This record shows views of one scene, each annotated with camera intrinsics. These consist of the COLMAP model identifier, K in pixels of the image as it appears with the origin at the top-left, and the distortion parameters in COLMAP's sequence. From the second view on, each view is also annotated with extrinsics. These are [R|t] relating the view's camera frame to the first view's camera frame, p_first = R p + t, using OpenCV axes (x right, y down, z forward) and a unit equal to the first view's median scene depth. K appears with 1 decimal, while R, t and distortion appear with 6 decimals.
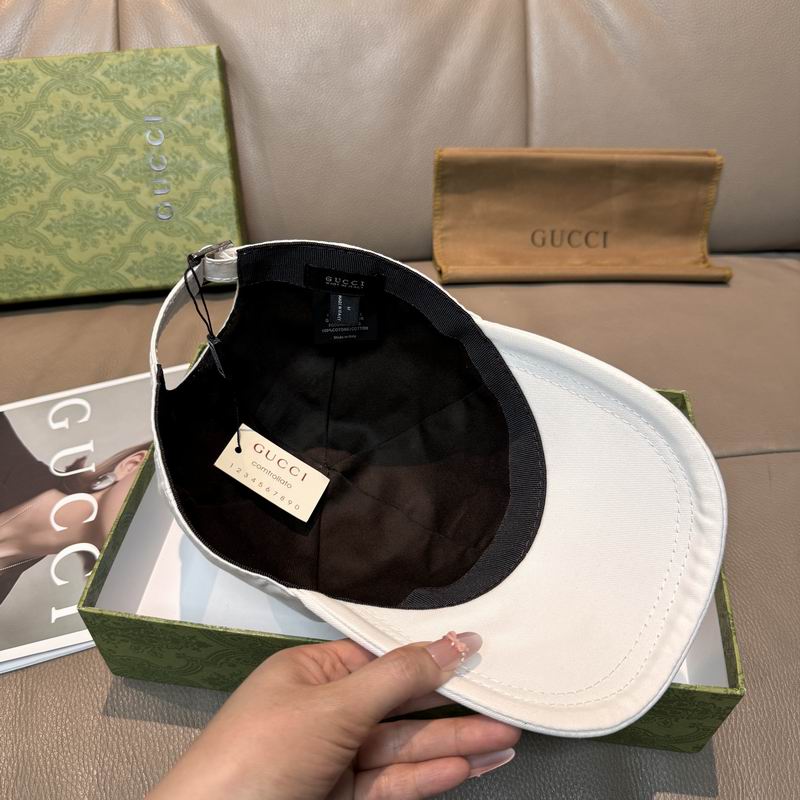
lens RADIAL K [[755.5, 0, 398.1], [0, 755.5, 407.4], [0, 0, 1]] dist [-0.045614, 0.000000]
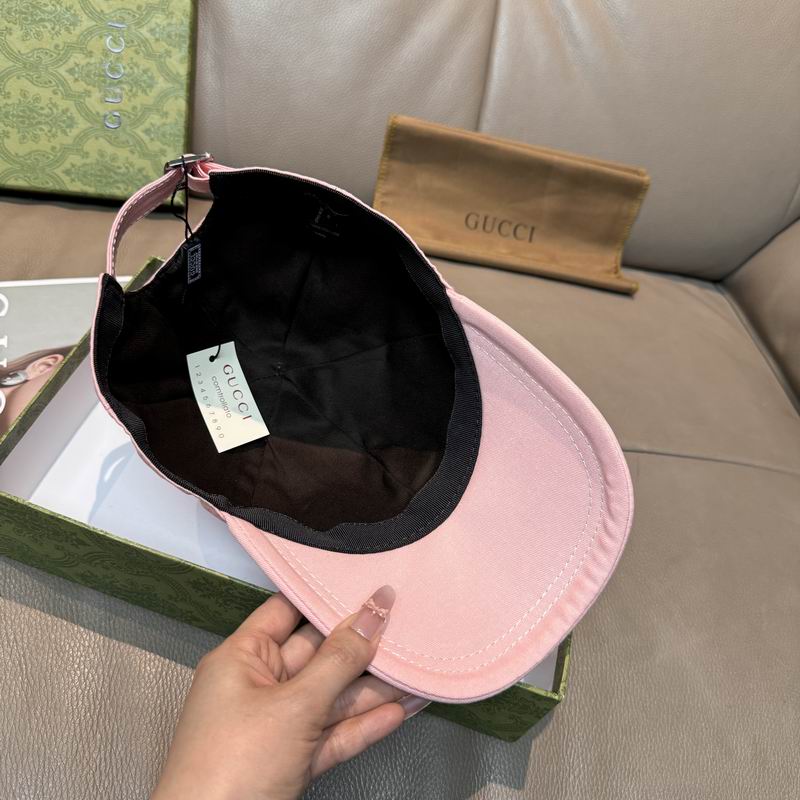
lens RADIAL K [[755.5, 0, 398.1], [0, 755.5, 399.4], [0, 0, 1]] dist [-0.045614, 0.000000]
pose [[0.976515, 0.163929, 0.139804, -0.021025], [-0.169687, 0.985034, 0.030230, 0.007521], [-0.132756, -0.053243, 0.989718, -0.043945]]
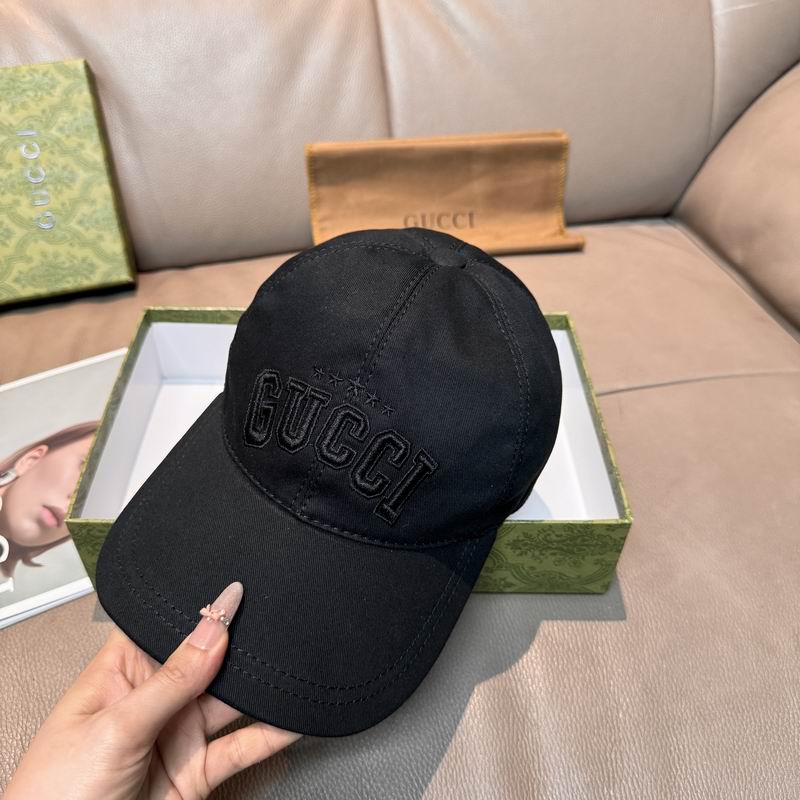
lens RADIAL K [[755.5, 0, 401.8], [0, 755.5, 402.9], [0, 0, 1]] dist [-0.045614, 0.000000]
pose [[0.989619, -0.094772, 0.108037, 0.039164], [0.096315, 0.995309, -0.009139, 0.045027], [-0.106664, 0.019450, 0.994105, -0.070378]]
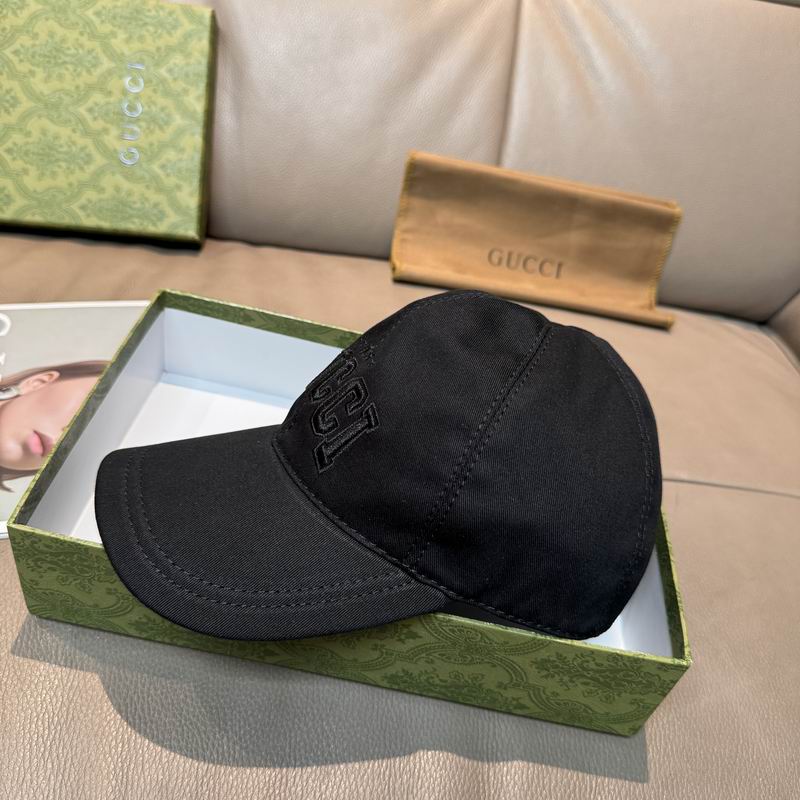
lens RADIAL K [[755.5, 0, 396.1], [0, 755.5, 410.3], [0, 0, 1]] dist [-0.045614, 0.000000]
pose [[0.984309, 0.169332, 0.049616, 0.044965], [-0.165525, 0.983514, -0.072814, 0.083549], [-0.061128, 0.063459, 0.996111, 0.010784]]
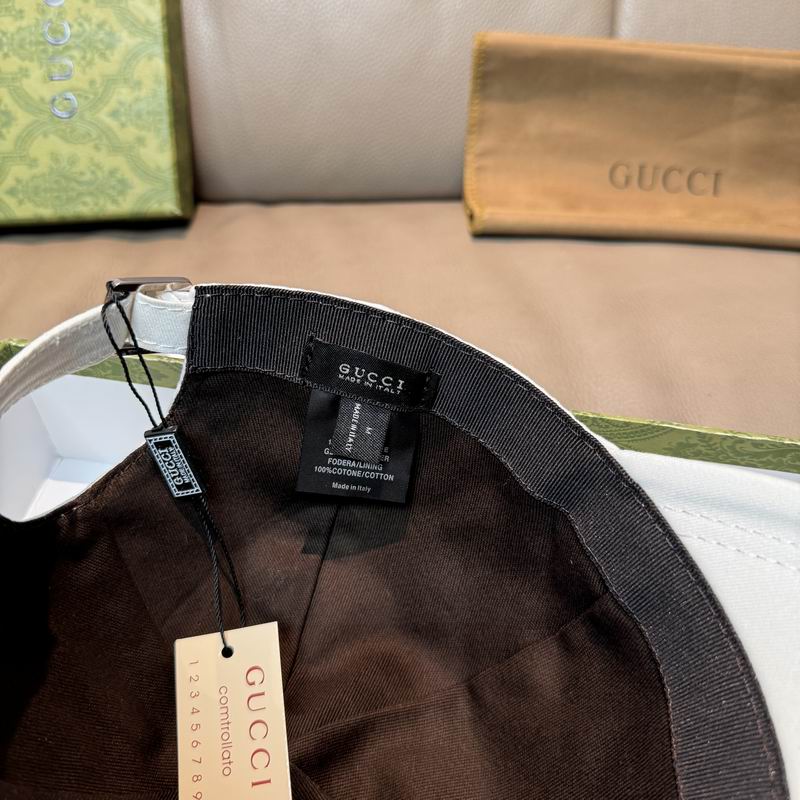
lens RADIAL K [[755.5, 0, 410.6], [0, 755.5, 391.2], [0, 0, 1]] dist [-0.045614, 0.000000]
pose [[0.997148, 0.061147, -0.044228, 0.043983], [-0.059038, 0.997124, 0.047512, -0.056125], [0.047006, -0.044765, 0.997891, 0.337561]]
